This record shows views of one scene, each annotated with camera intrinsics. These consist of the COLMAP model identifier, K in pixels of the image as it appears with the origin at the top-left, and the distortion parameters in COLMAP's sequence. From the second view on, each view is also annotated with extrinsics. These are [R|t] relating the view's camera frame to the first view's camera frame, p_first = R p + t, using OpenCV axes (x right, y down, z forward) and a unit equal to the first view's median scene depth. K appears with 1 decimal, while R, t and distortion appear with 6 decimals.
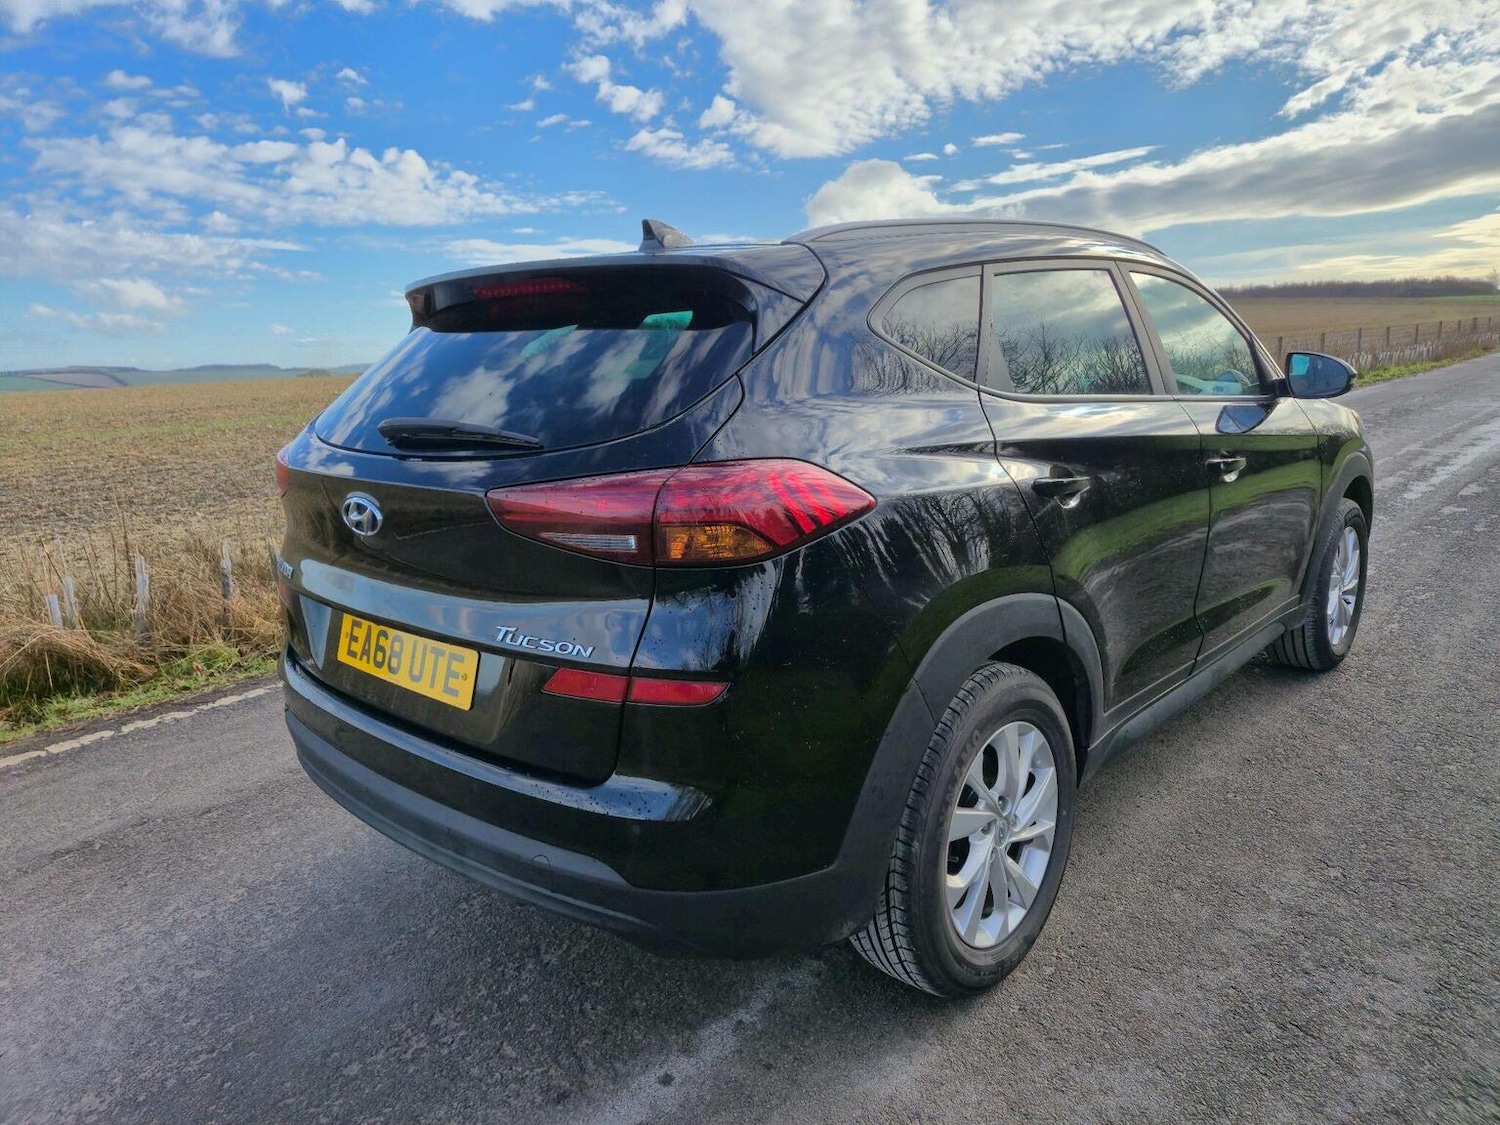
lens RADIAL K [[997.7, 0, 726.9], [0, 997.7, 550.8], [0, 0, 1]] dist [0.078322, -0.070527]
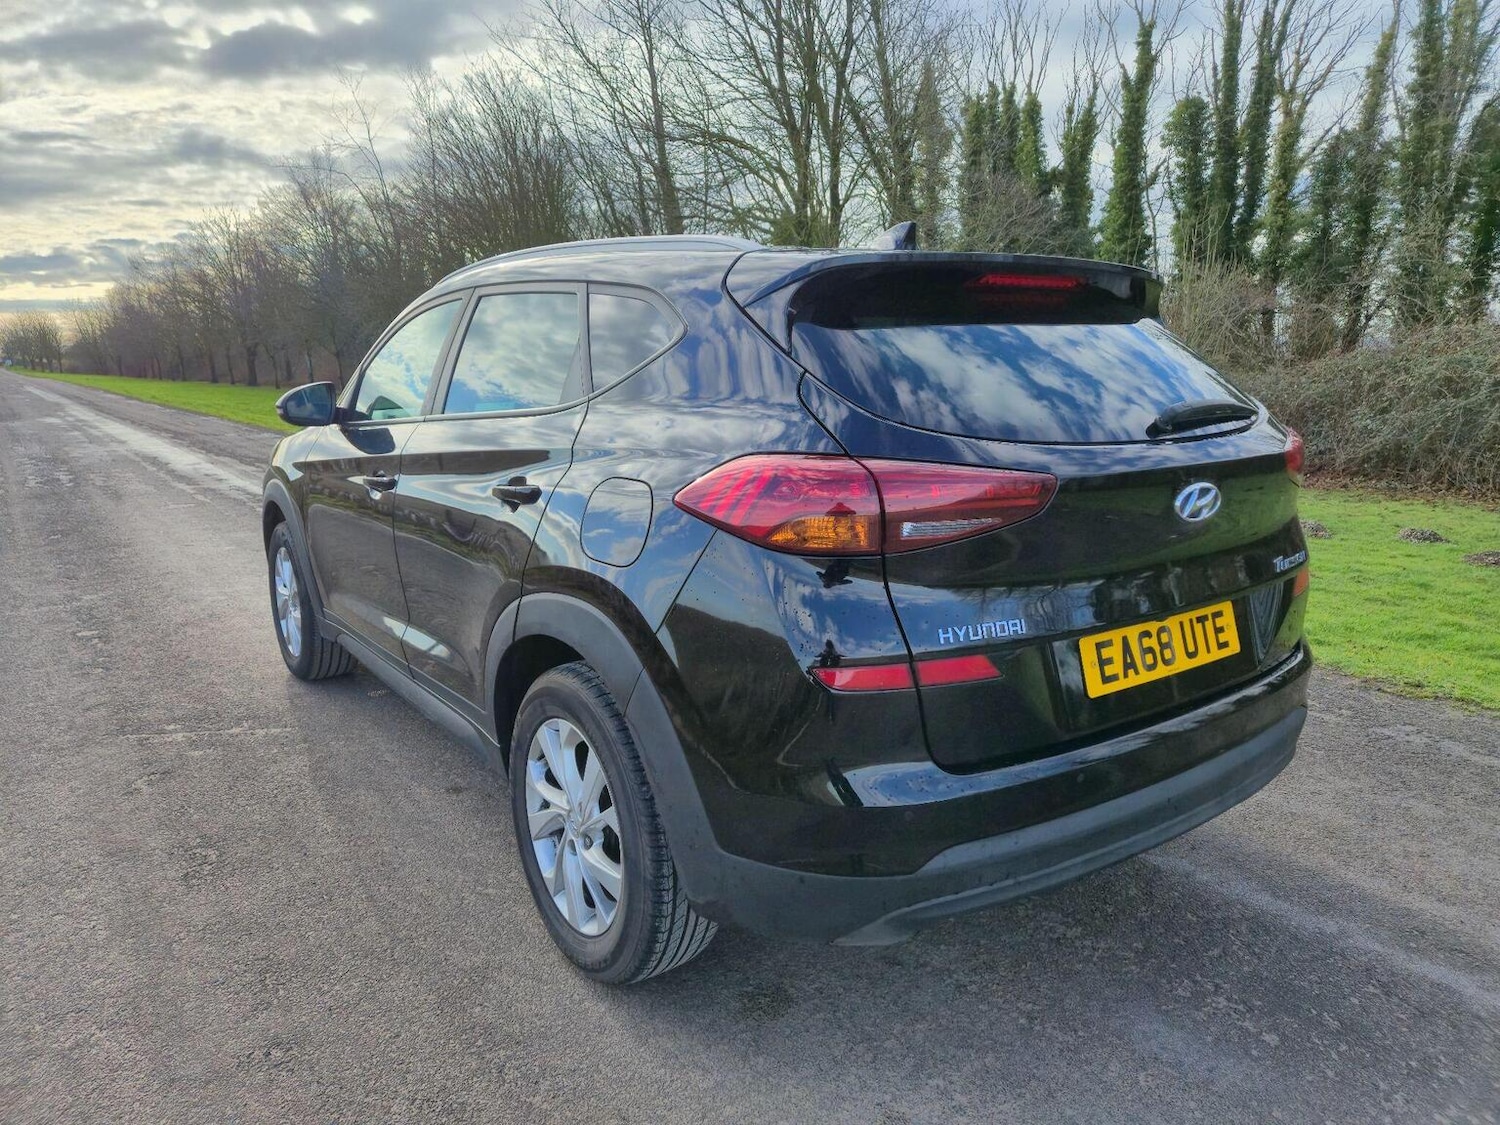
lens RADIAL K [[1013.6, 0, 750.0], [0, 1013.6, 562.5], [0, 0, 1]] dist [0.077849, -0.066181]
pose [[0.182980, -0.158089, 0.970323, -0.800595], [0.200779, 0.972193, 0.120532, -0.103352], [-0.962396, 0.172766, 0.209633, 0.692672]]
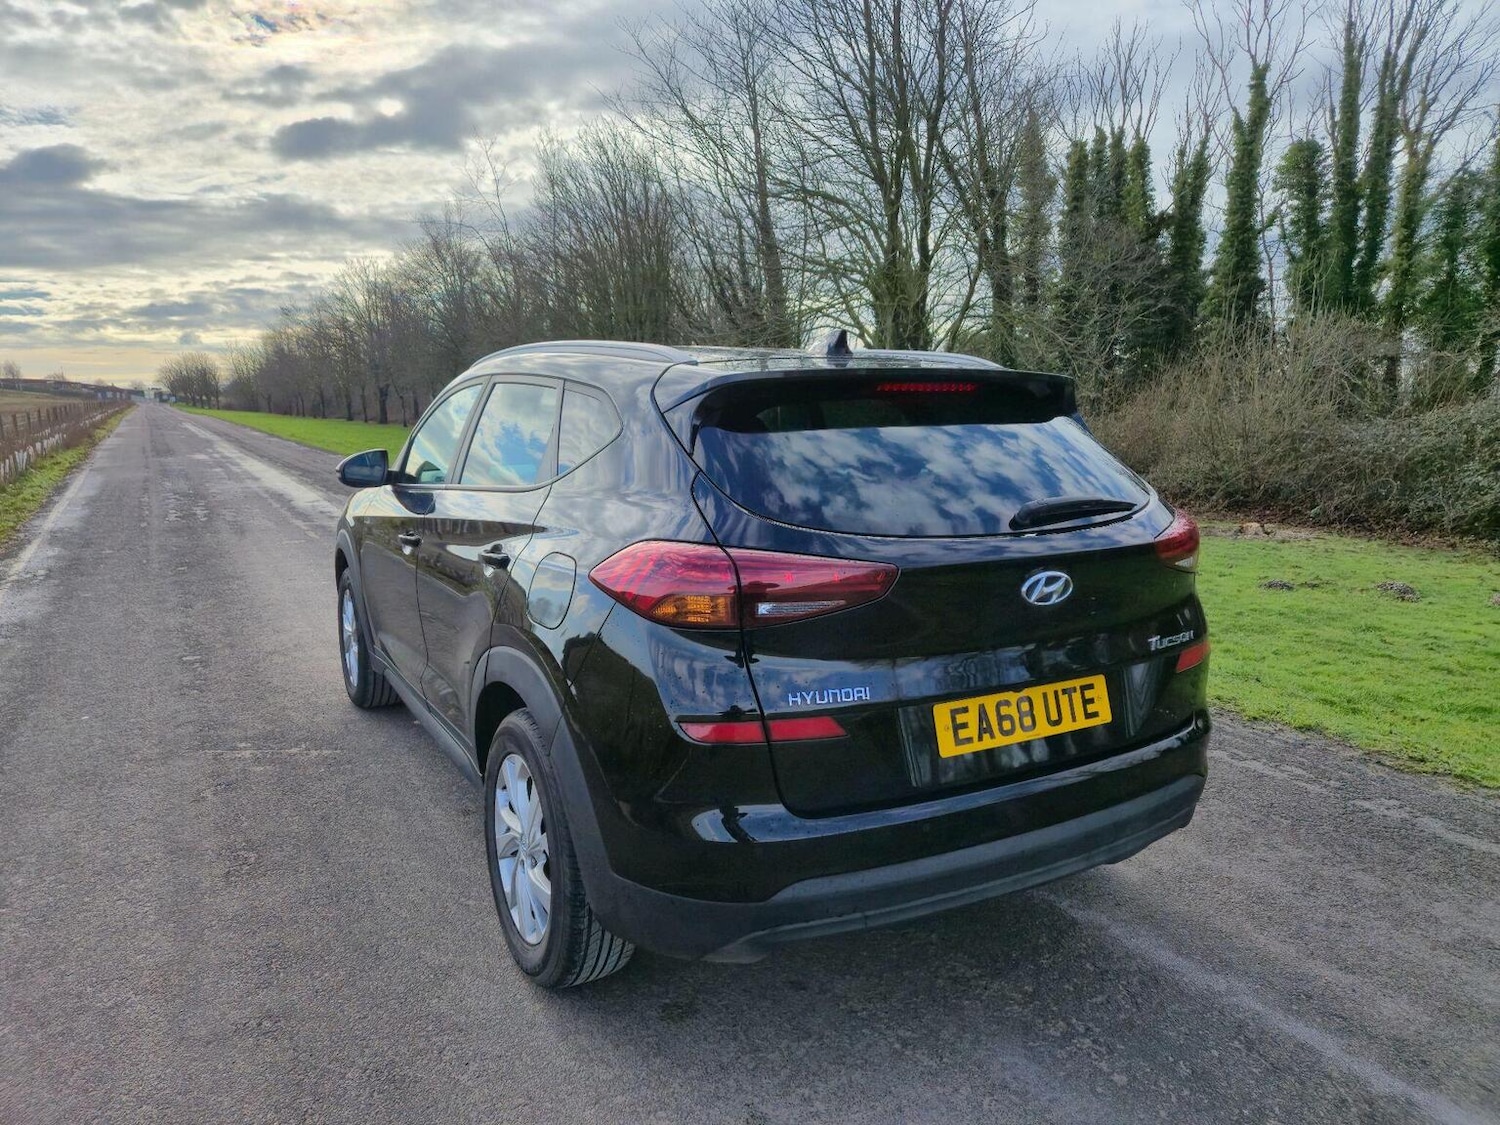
lens RADIAL K [[1011.1, 0, 734.1], [0, 1011.1, 562.3], [0, 0, 1]] dist [0.074290, -0.061341]
pose [[0.297641, -0.115548, 0.947660, -0.861346], [0.184889, 0.980832, 0.061523, -0.109368], [-0.936604, 0.156900, 0.313299, 0.550300]]
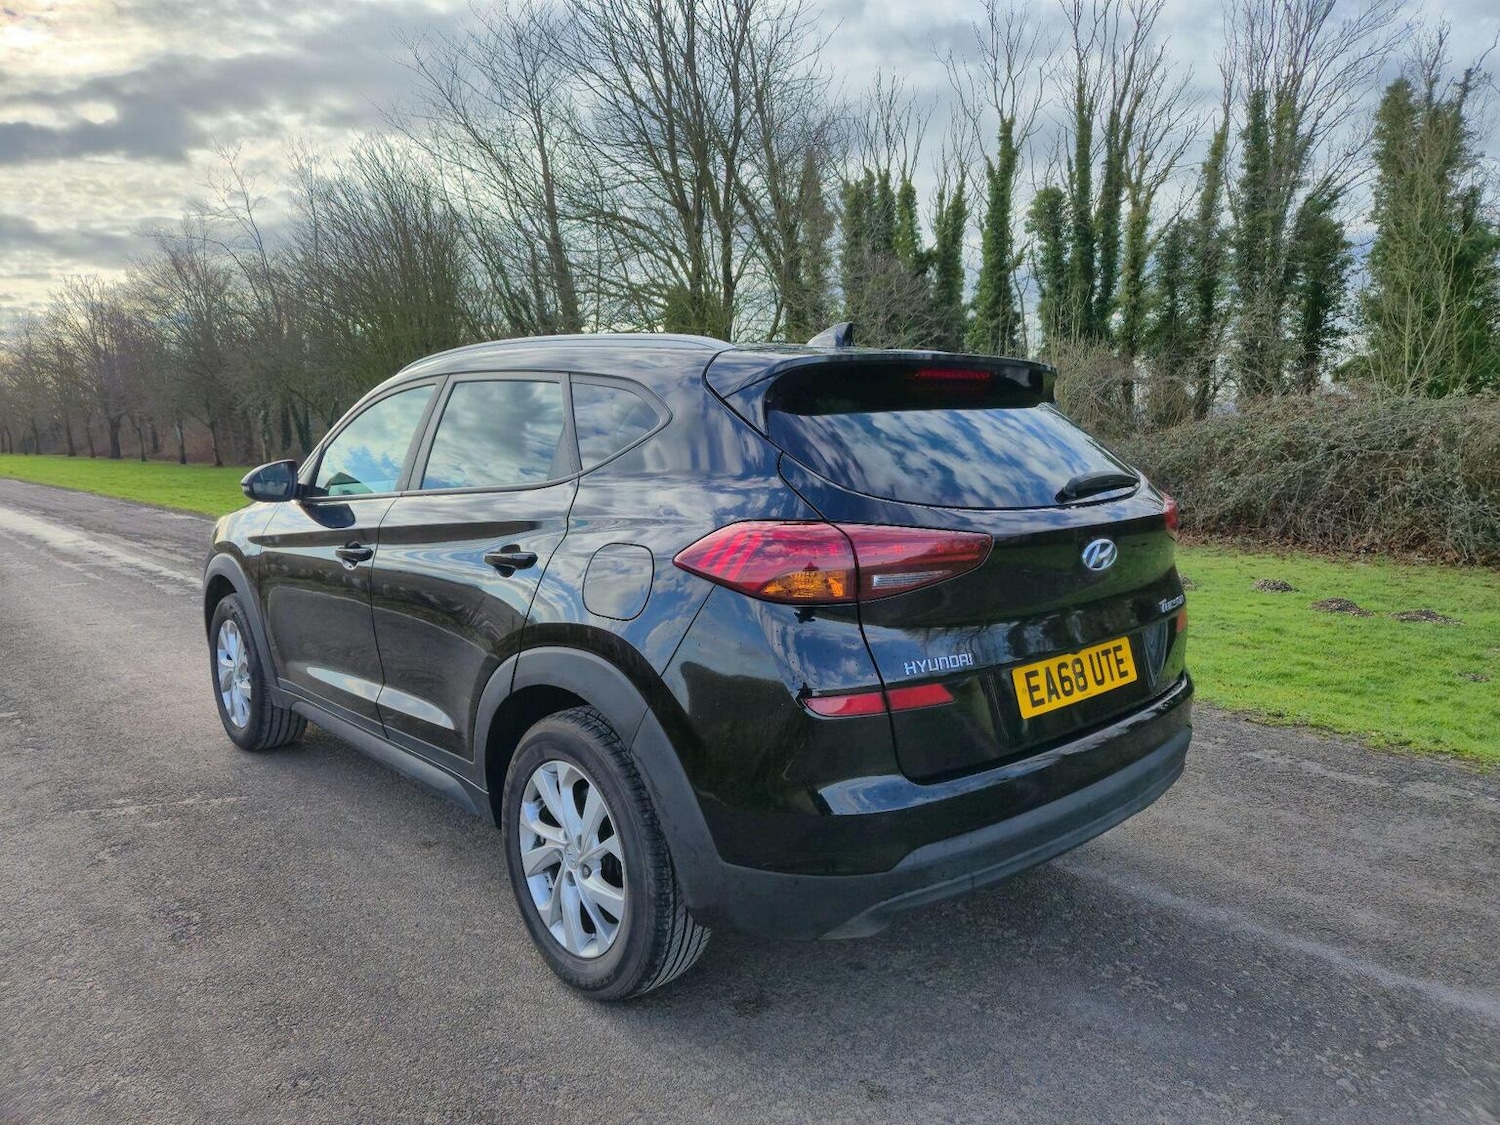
lens RADIAL K [[1013.6, 0, 750.0], [0, 1013.6, 562.5], [0, 0, 1]] dist [0.077849, -0.066181]
pose [[0.077206, -0.097962, 0.992191, -0.901243], [0.213834, 0.973631, 0.079490, -0.117716], [-0.973814, 0.206027, 0.096118, 0.731875]]
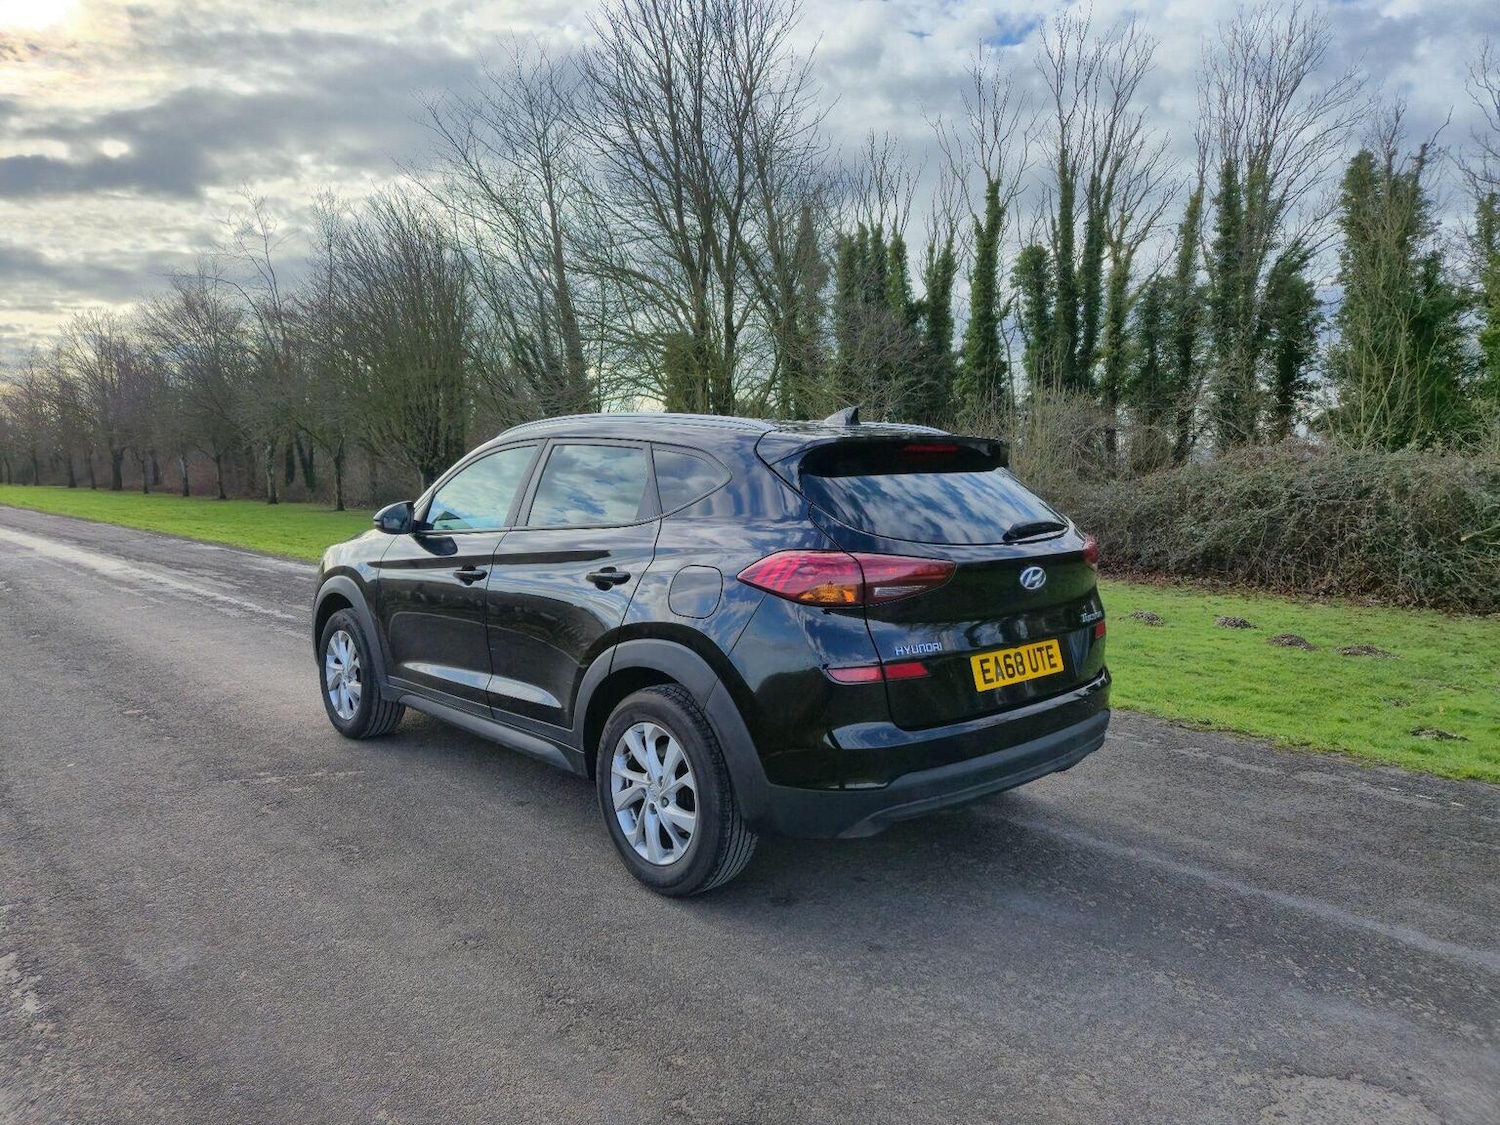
lens RADIAL K [[1012.7, 0, 744.8], [0, 1012.7, 554.3], [0, 0, 1]] dist [0.070781, -0.030801]
pose [[0.073992, -0.051774, 0.995914, -1.187065], [0.201619, 0.978806, 0.035905, -0.130455], [-0.976665, 0.198138, 0.082863, 0.751364]]
